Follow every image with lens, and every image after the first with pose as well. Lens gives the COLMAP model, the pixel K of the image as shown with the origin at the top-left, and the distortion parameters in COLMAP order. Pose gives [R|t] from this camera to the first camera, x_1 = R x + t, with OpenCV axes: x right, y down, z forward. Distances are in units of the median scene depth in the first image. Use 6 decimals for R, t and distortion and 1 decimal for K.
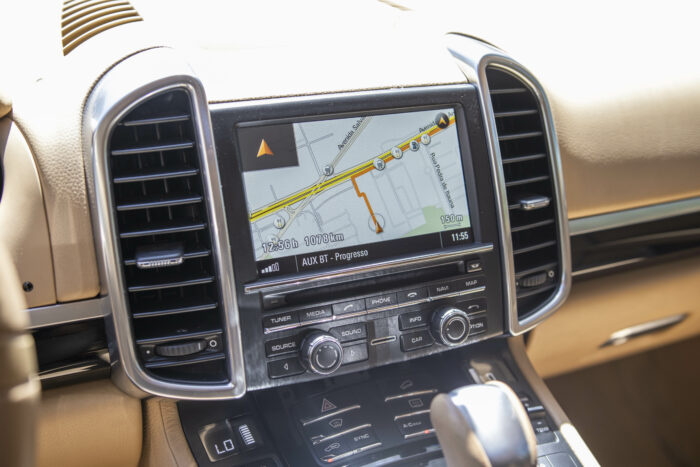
lens RADIAL K [[864.9, 0, 356.5], [0, 864.9, 226.9], [0, 0, 1]] dist [0.012388, 0.000000]
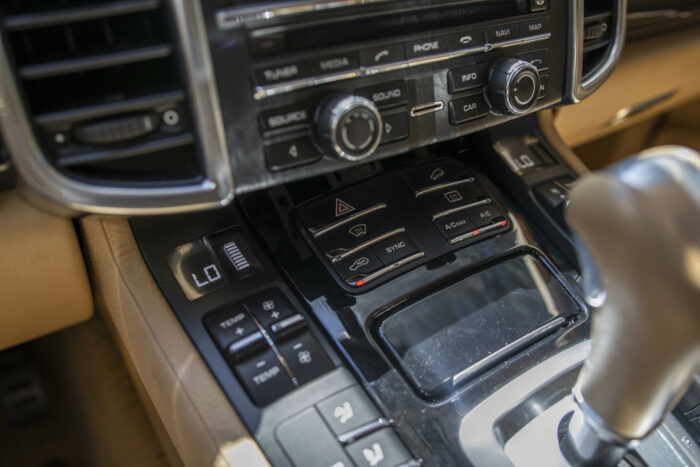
lens RADIAL K [[583.8, 0, 353.9], [0, 583.8, 237.7], [0, 0, 1]] dist [-0.082070, 0.006351]
pose [[0.989679, -0.073306, 0.123132, -0.090244], [0.039470, 0.965461, 0.257541, 0.109608], [-0.137759, -0.250023, 0.958390, 0.545324]]
